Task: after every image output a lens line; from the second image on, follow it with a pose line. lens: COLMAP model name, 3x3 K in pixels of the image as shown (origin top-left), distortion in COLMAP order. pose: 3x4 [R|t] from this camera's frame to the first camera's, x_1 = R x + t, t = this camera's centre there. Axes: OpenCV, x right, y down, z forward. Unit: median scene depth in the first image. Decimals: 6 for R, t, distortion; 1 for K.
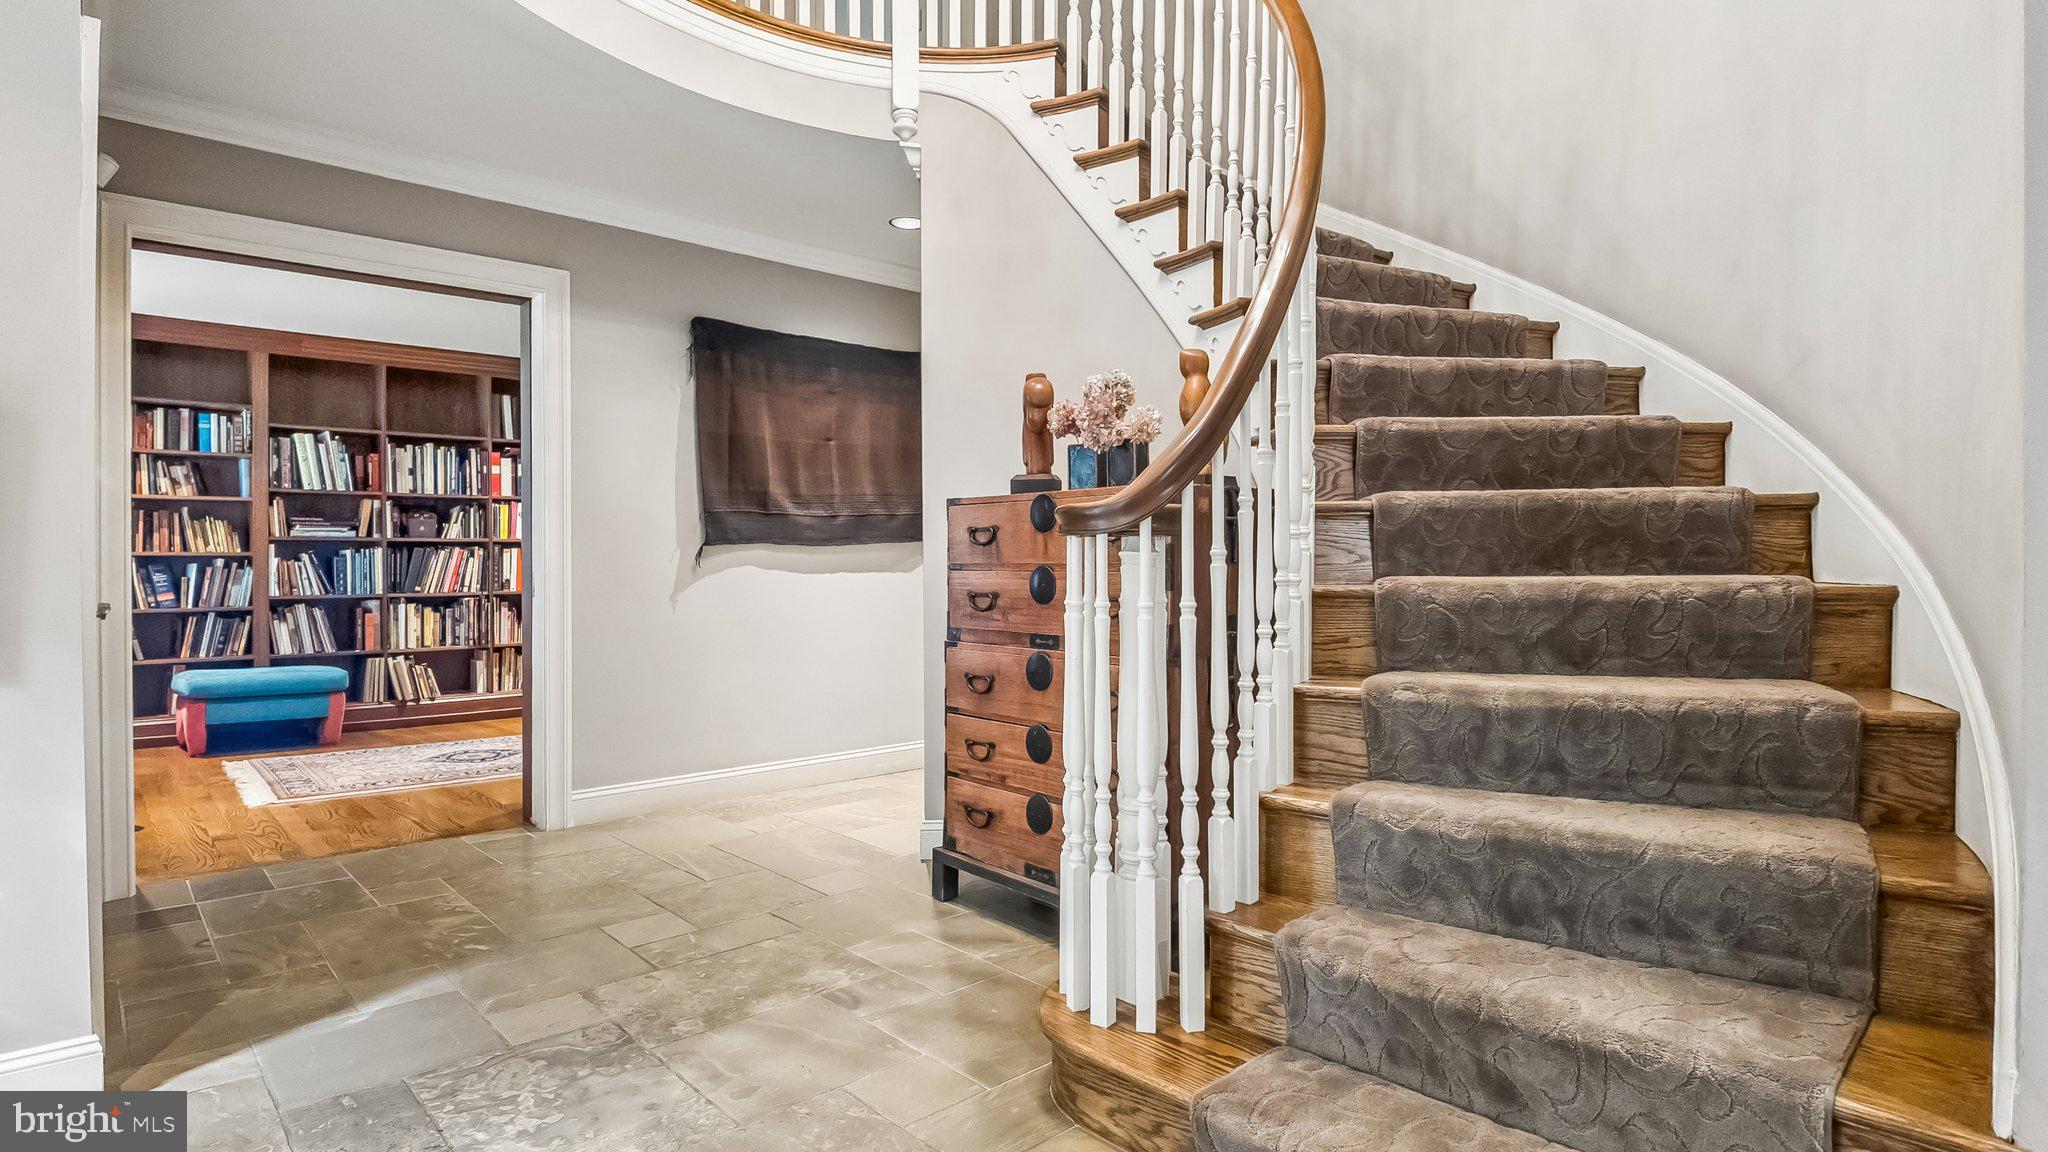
lens RADIAL K [[1071.4, 0, 1033.3], [0, 1071.4, 576.5], [0, 0, 1]] dist [0.002492, -0.000005]
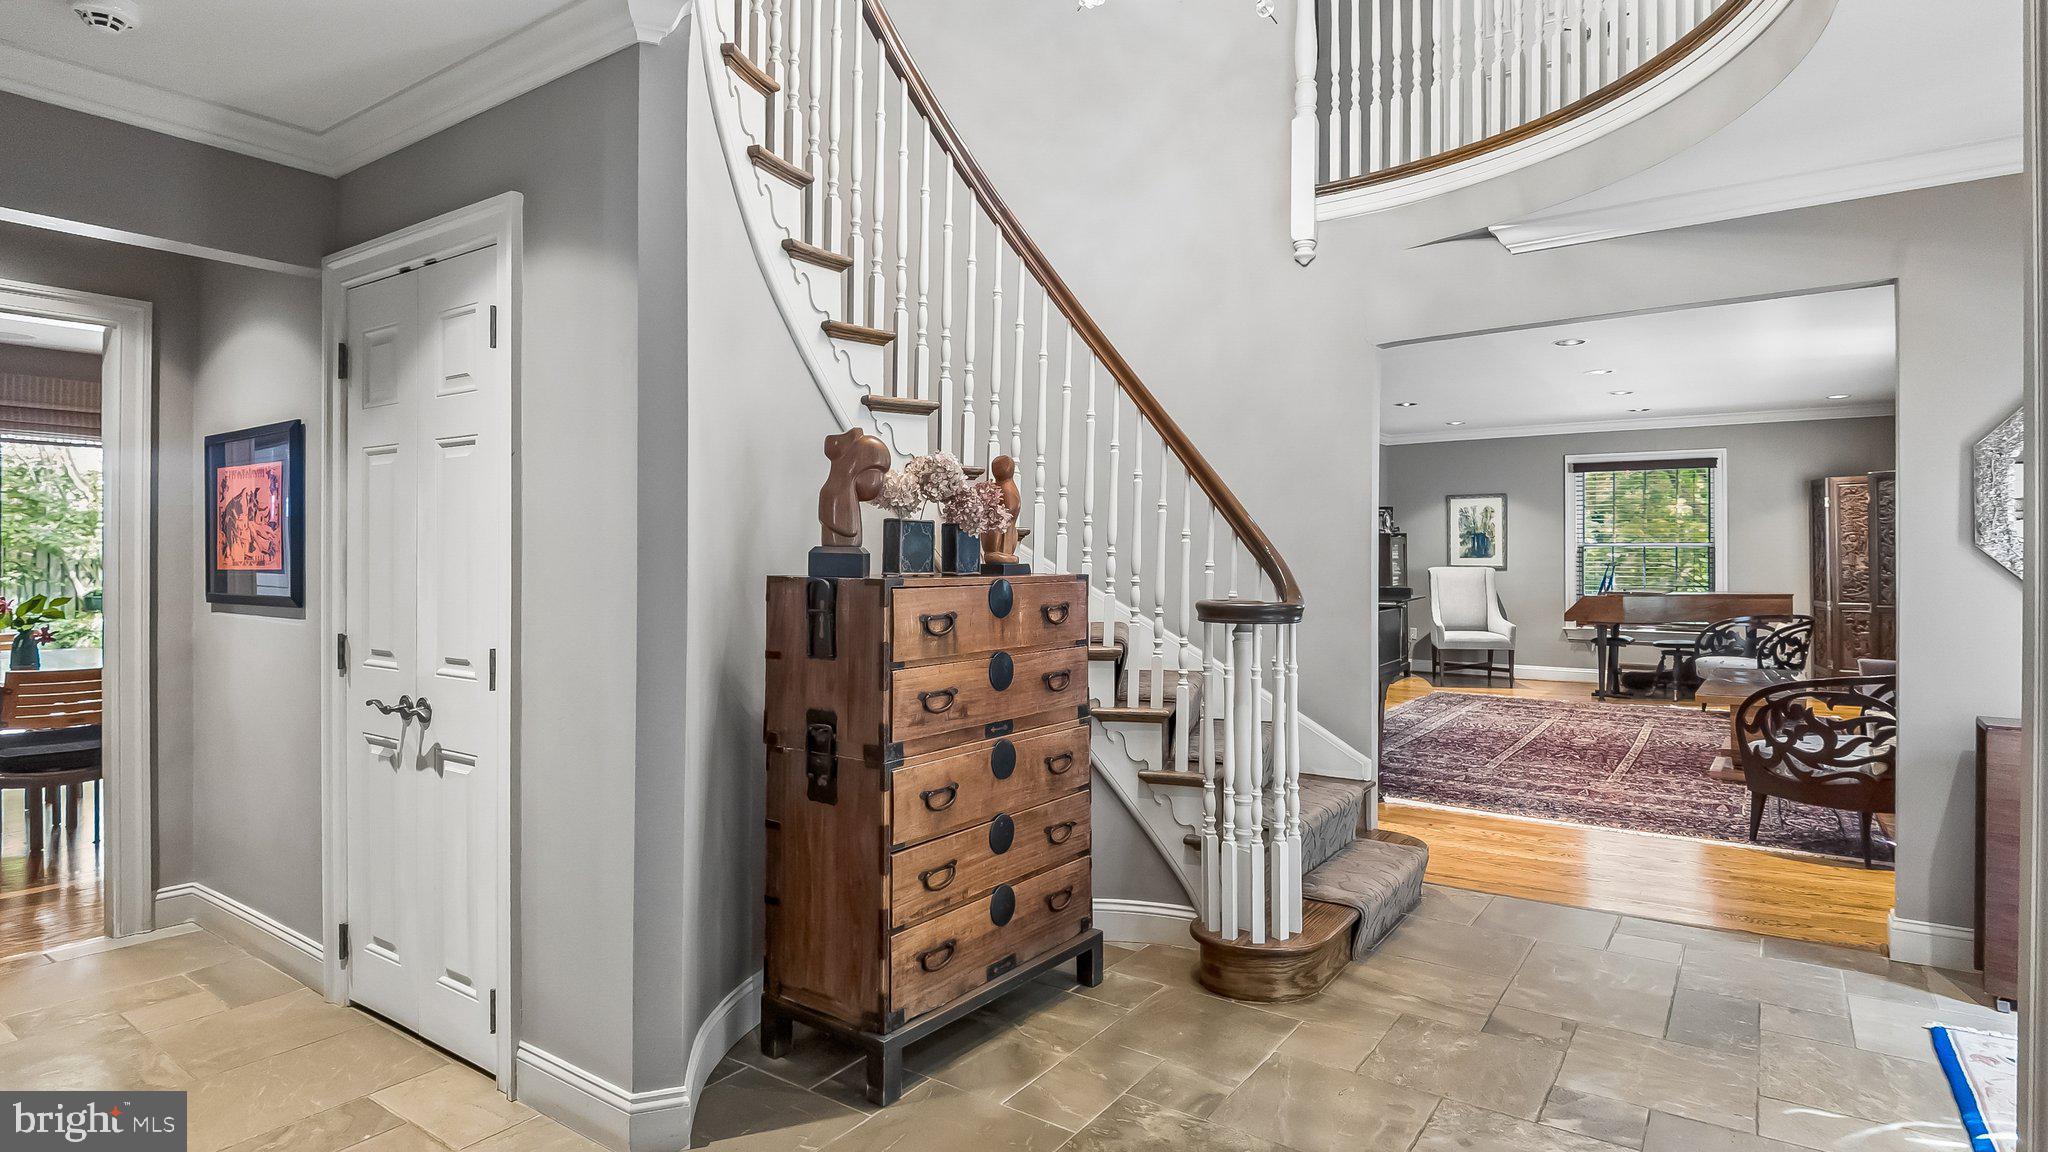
lens RADIAL K [[1071.4, 0, 1031.4], [0, 1071.4, 564.0], [0, 0, 1]] dist [0.002492, -0.000005]
pose [[-0.225716, -0.005589, 0.974177, -0.950295], [0.013609, 0.999868, 0.008889, -0.098648], [-0.974098, 0.015264, -0.225610, 1.186524]]
